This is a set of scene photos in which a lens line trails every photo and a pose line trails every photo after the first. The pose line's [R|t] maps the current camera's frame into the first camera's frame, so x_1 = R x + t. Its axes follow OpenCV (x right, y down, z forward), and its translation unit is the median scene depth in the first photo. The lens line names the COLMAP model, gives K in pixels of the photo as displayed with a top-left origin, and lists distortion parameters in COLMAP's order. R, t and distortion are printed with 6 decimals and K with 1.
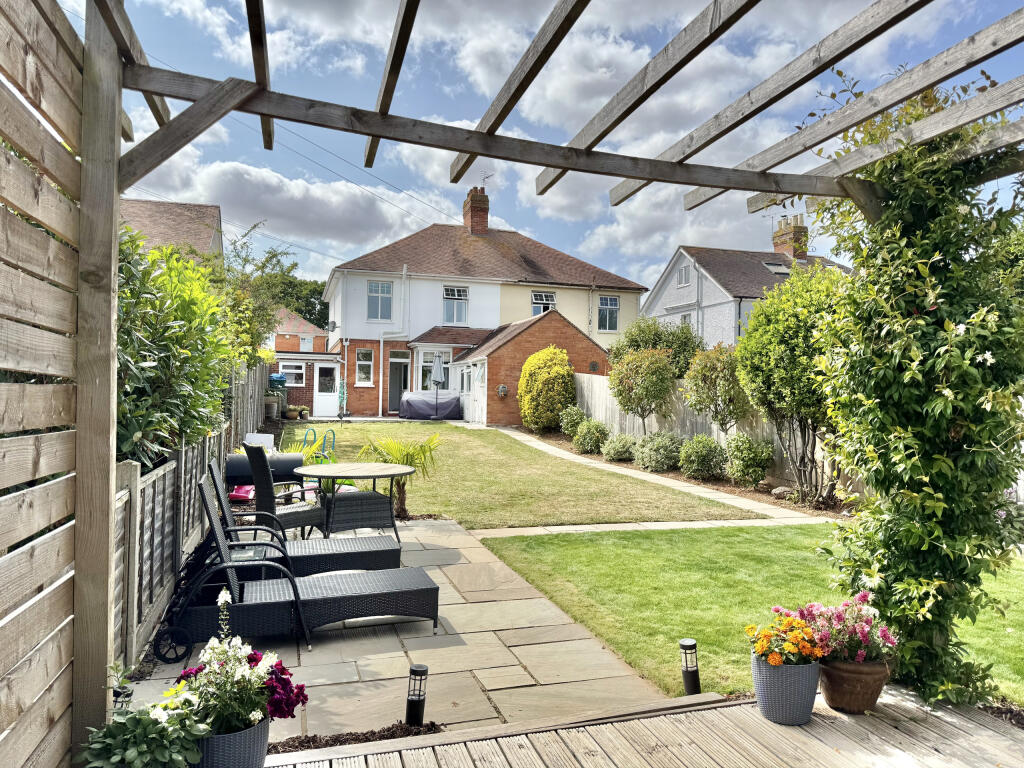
lens RADIAL K [[714.7, 0, 513.3], [0, 714.7, 389.5], [0, 0, 1]] dist [0.005527, -0.003354]
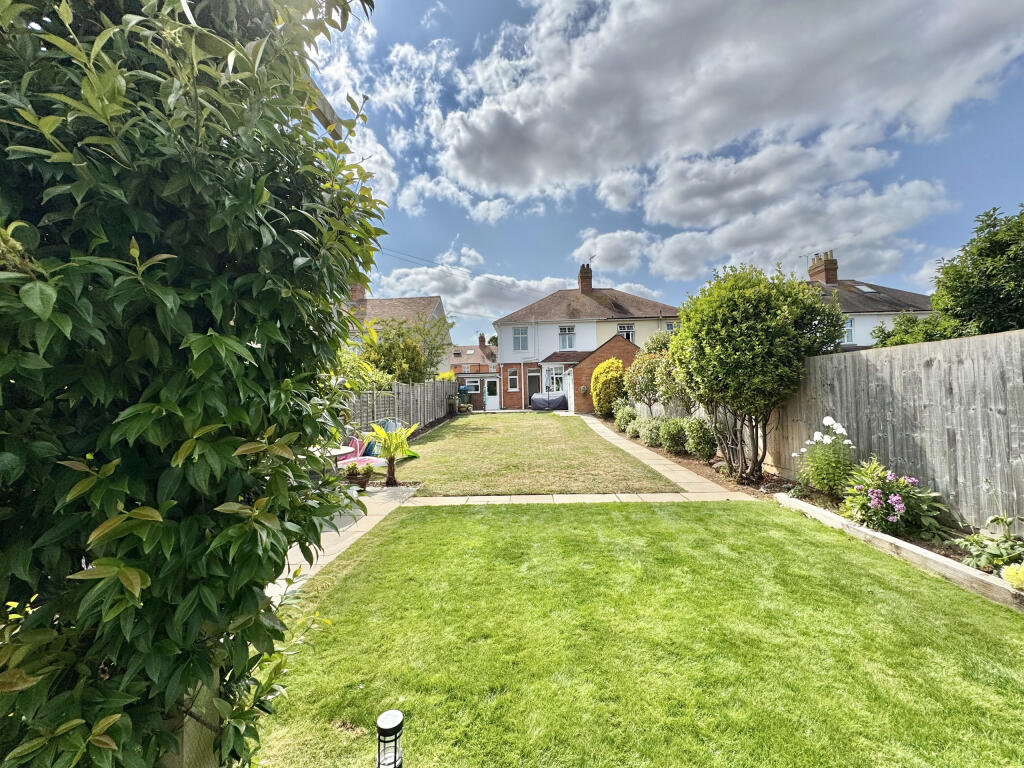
lens RADIAL K [[414.8, 0, 514.2], [0, 414.8, 379.8], [0, 0, 1]] dist [-0.000192, -0.000014]
pose [[0.946703, -0.055235, -0.317338, 0.100003], [0.046117, 0.998281, -0.036179, 0.004091], [0.318791, 0.019616, 0.947622, 0.089355]]
